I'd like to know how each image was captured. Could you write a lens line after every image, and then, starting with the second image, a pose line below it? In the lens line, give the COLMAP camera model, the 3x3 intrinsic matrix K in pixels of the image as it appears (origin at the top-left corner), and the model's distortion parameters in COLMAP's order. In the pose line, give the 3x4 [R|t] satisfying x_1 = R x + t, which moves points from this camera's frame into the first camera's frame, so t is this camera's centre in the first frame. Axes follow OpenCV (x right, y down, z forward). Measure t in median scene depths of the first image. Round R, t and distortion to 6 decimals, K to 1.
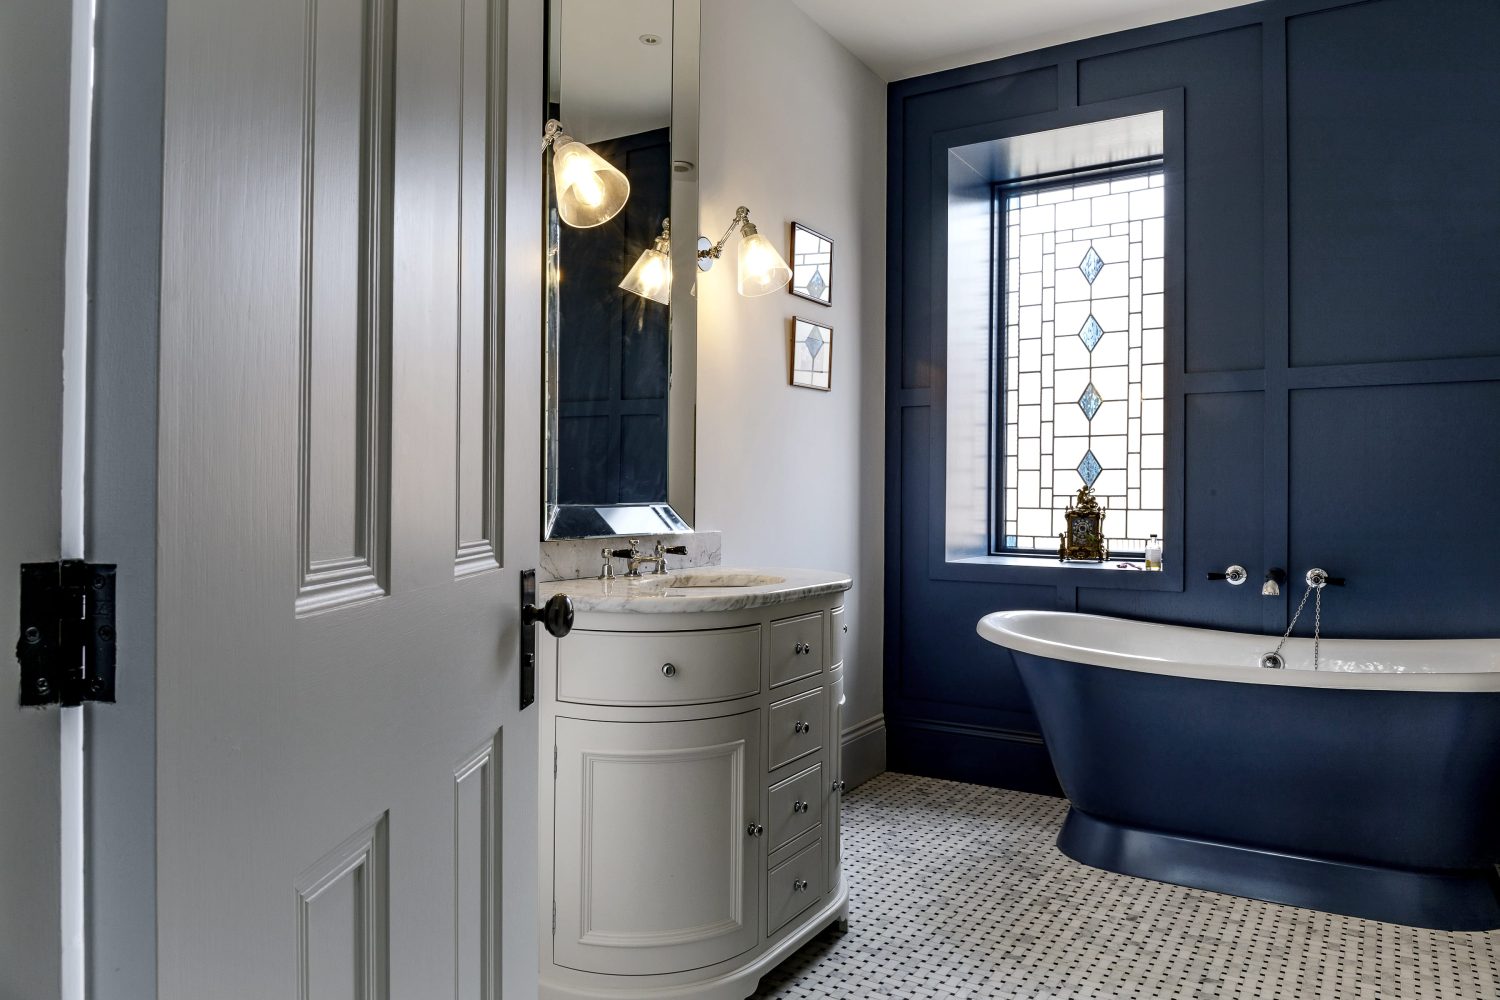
lens RADIAL K [[1020.5, 0, 757.4], [0, 1020.5, 484.4], [0, 0, 1]] dist [-0.014047, -0.013907]
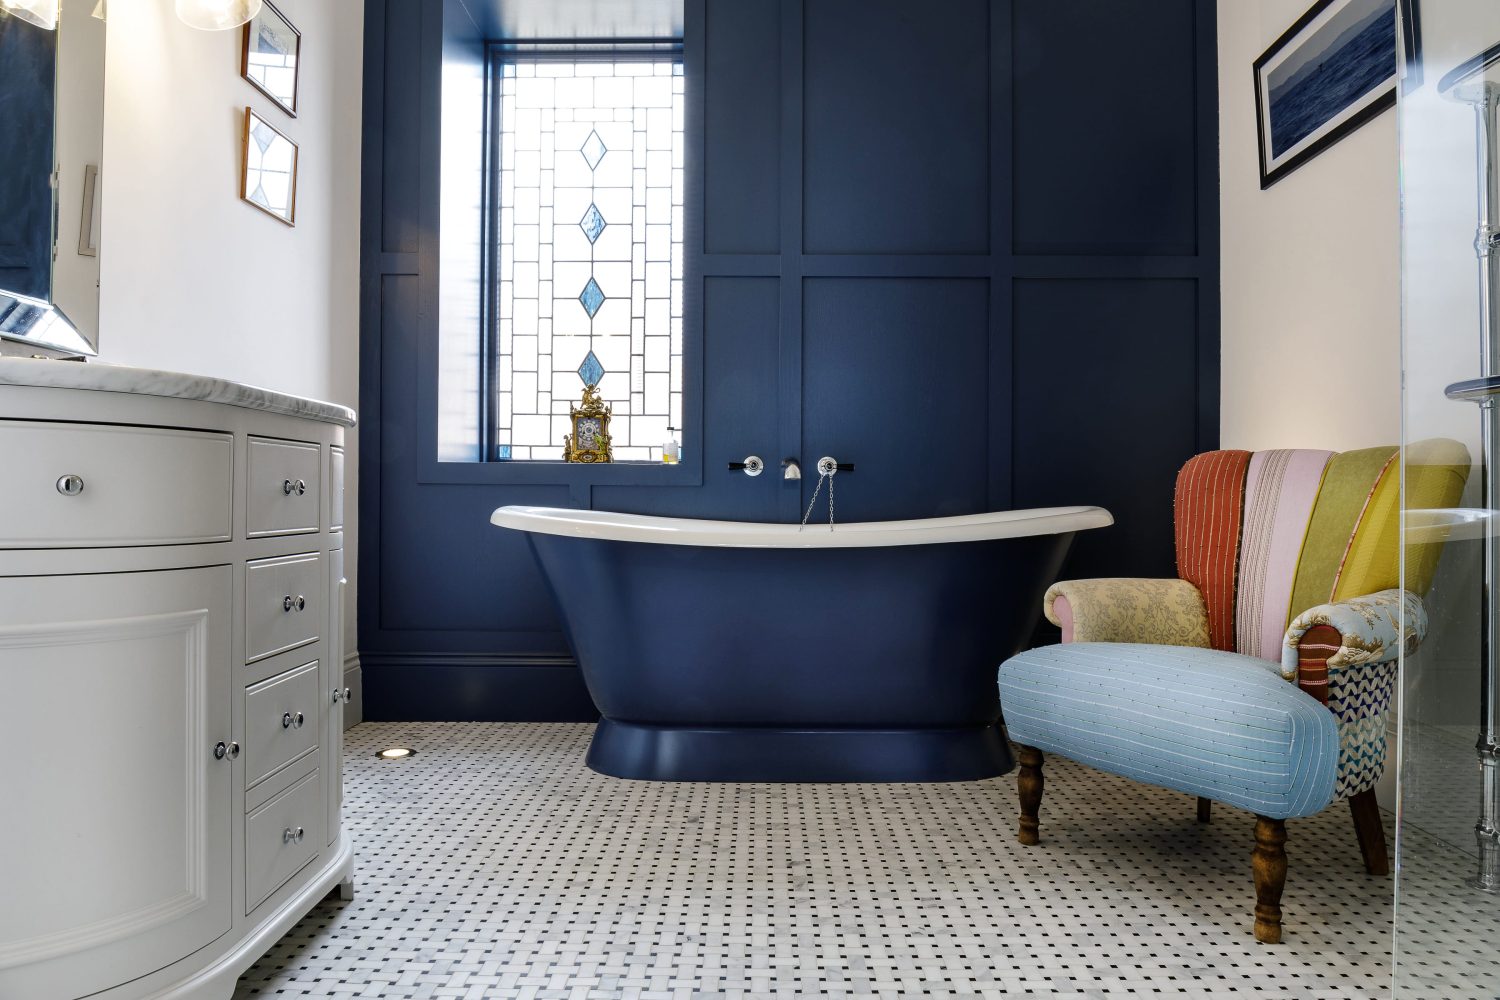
lens RADIAL K [[1020.5, 0, 757.4], [0, 1020.5, 484.4], [0, 0, 1]] dist [-0.014047, -0.013907]
pose [[0.854696, -0.001056, 0.519128, -0.031157], [-0.002376, 0.999980, 0.005944, 0.108594], [-0.519124, -0.006314, 0.854676, 0.182411]]
